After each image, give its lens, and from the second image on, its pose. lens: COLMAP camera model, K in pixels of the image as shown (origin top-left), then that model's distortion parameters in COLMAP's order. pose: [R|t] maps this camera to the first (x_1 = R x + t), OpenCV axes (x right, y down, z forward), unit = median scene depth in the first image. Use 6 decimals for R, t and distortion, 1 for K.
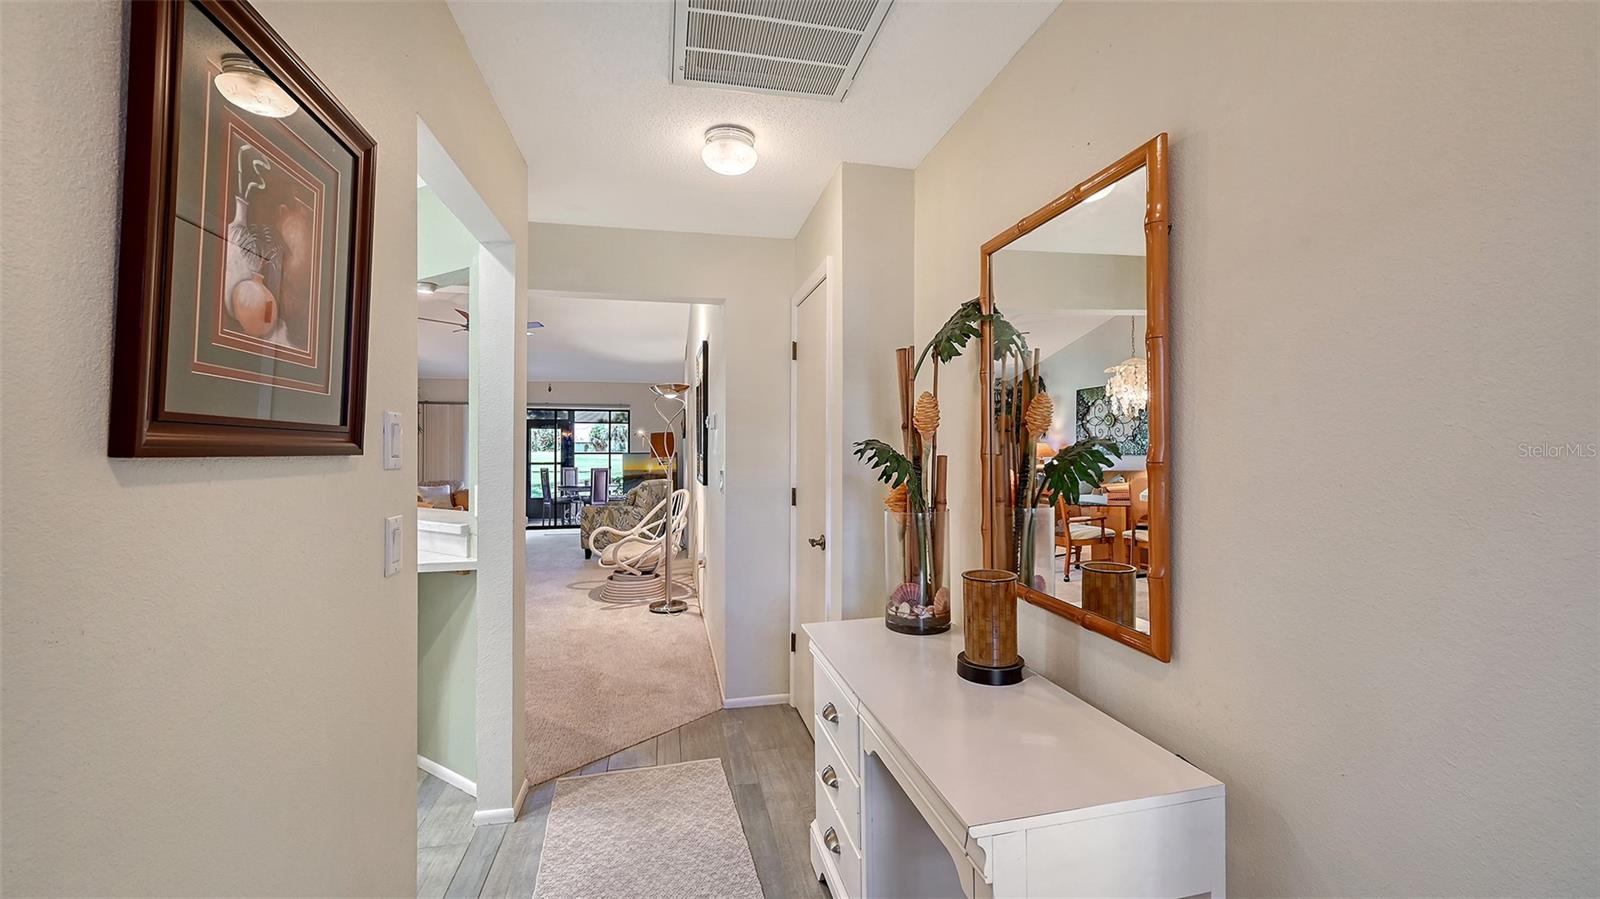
lens RADIAL K [[635.2, 0, 797.1], [0, 635.2, 454.2], [0, 0, 1]] dist [-0.008948, -0.000219]
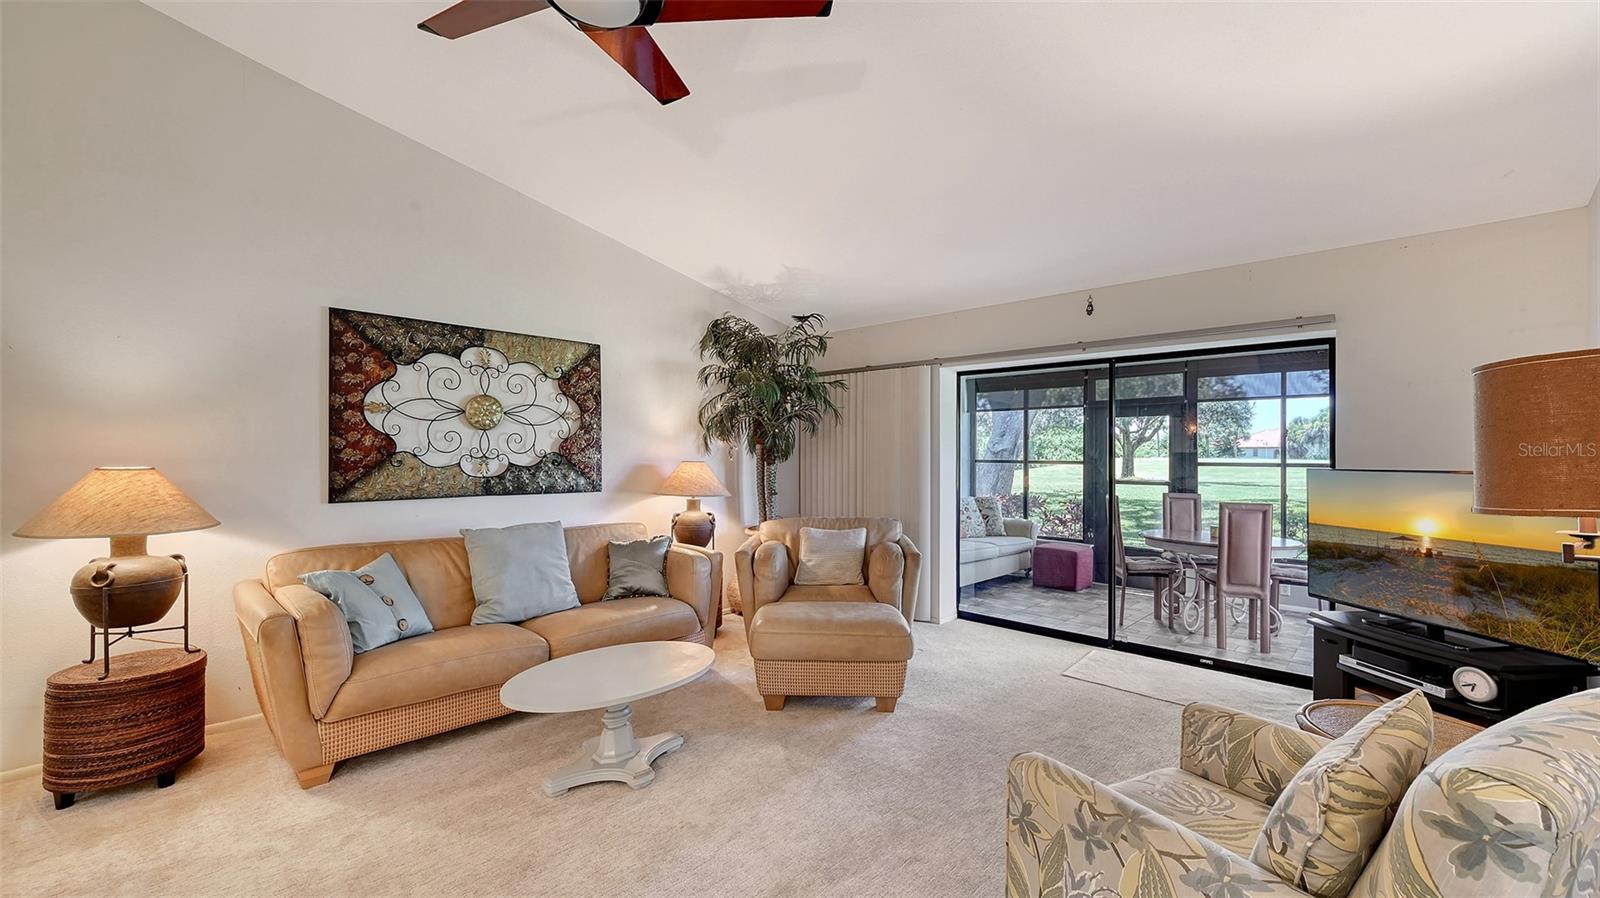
lens RADIAL K [[635.2, 0, 804.1], [0, 635.2, 446.0], [0, 0, 1]] dist [-0.008948, -0.000219]
pose [[0.569097, -0.007071, -0.822240, -0.174449], [-0.010457, 0.999820, -0.015835, -0.005848], [0.822204, 0.017610, 0.568921, 0.673892]]
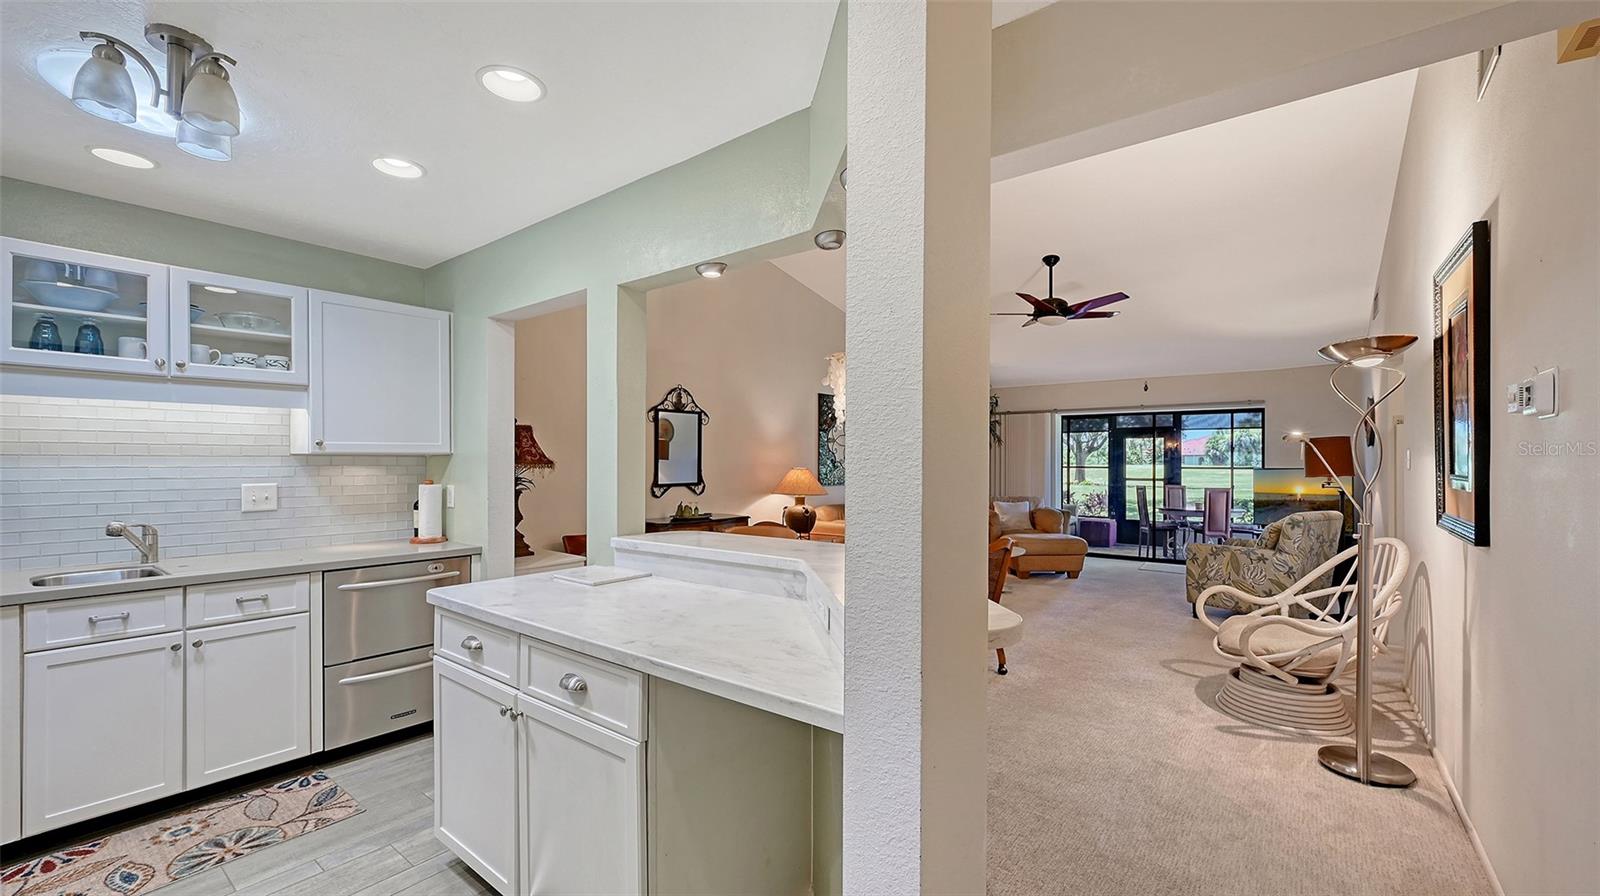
lens RADIAL K [[635.2, 0, 804.0], [0, 635.2, 455.6], [0, 0, 1]] dist [-0.008948, -0.000219]
pose [[0.636278, -0.006176, -0.771435, -0.051563], [-0.007920, 0.999863, -0.014538, -0.001652], [0.771419, 0.015360, 0.636142, 0.170064]]
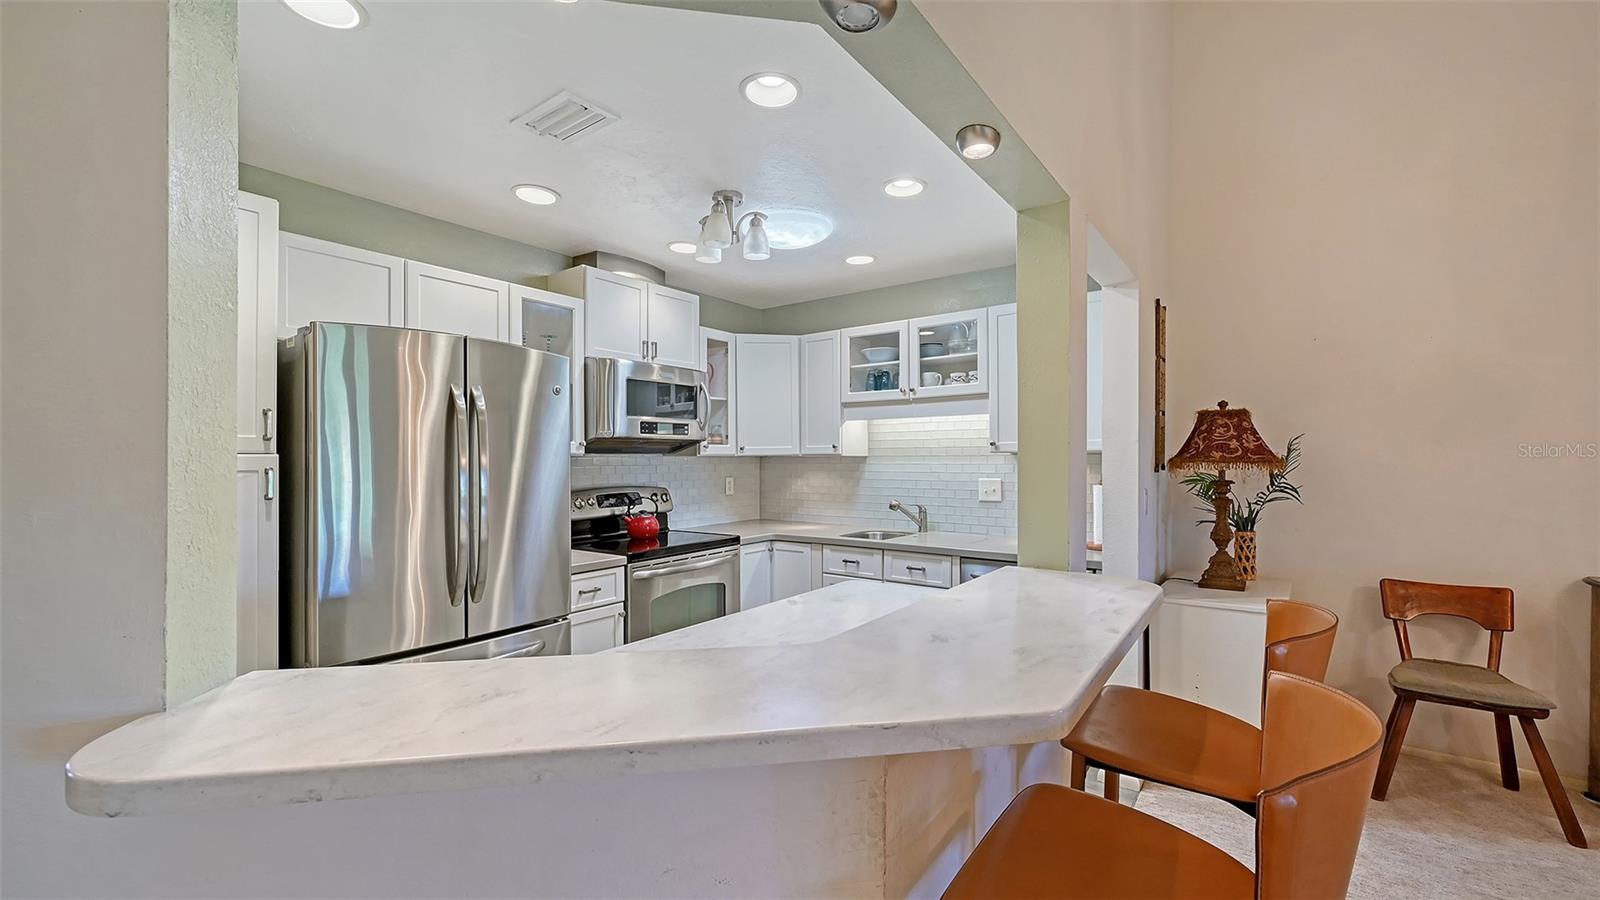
lens RADIAL K [[635.2, 0, 799.9], [0, 635.2, 465.0], [0, 0, 1]] dist [-0.008948, -0.000219]
pose [[-0.752683, 0.008923, -0.658323, -0.132901], [-0.001695, 0.999879, 0.015490, -0.003834], [0.658381, 0.012775, -0.752576, 0.377660]]
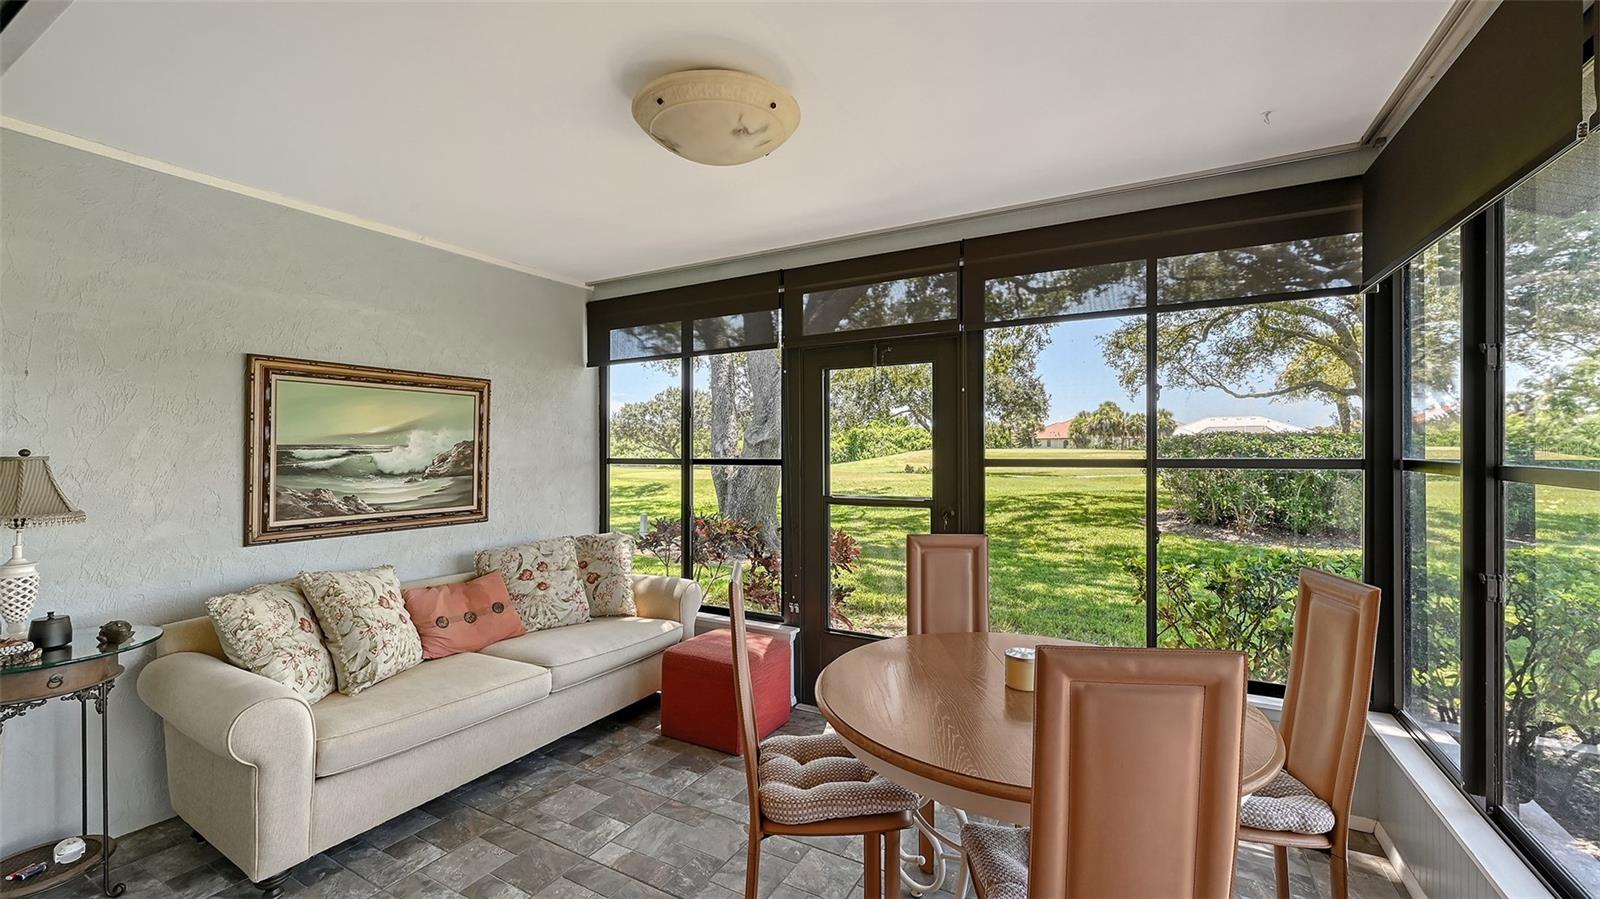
lens RADIAL K [[635.2, 0, 807.4], [0, 635.2, 448.4], [0, 0, 1]] dist [-0.008948, -0.000219]
pose [[0.759778, -0.004954, -0.650163, -0.356651], [0.002525, 0.999986, -0.004669, -0.007639], [0.650177, 0.001906, 0.759780, 1.117803]]
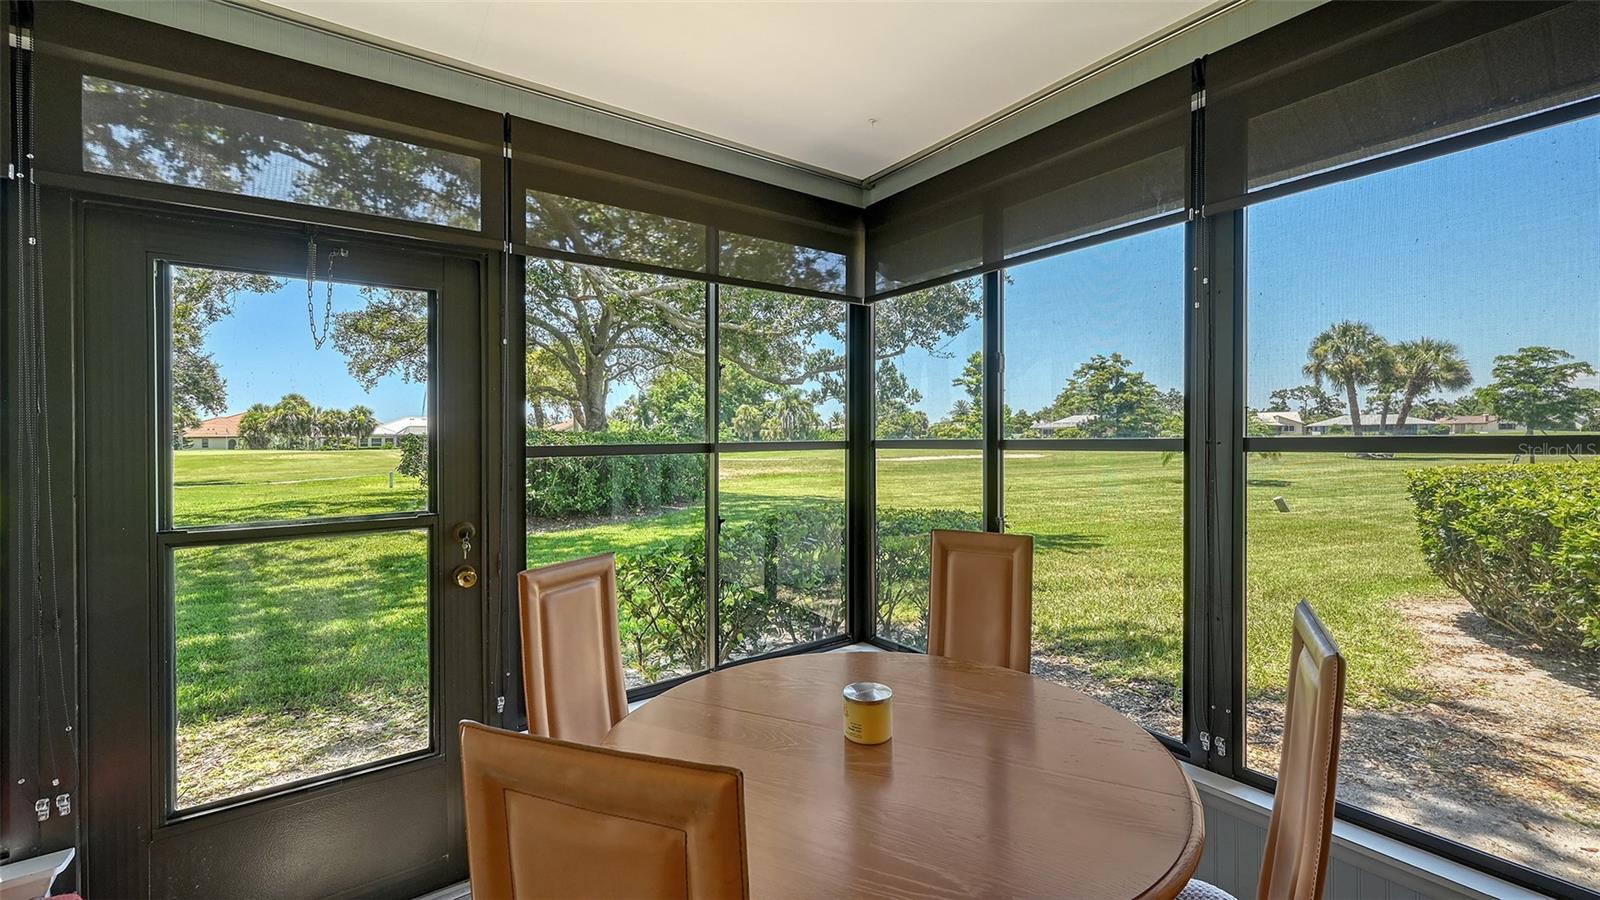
lens RADIAL K [[635.2, 0, 803.5], [0, 635.2, 439.1], [0, 0, 1]] dist [-0.008948, -0.000219]
pose [[0.911701, -0.012583, 0.410661, -0.503480], [0.016649, 0.999841, -0.006327, -0.002804], [-0.410516, 0.012606, 0.911766, 1.180168]]
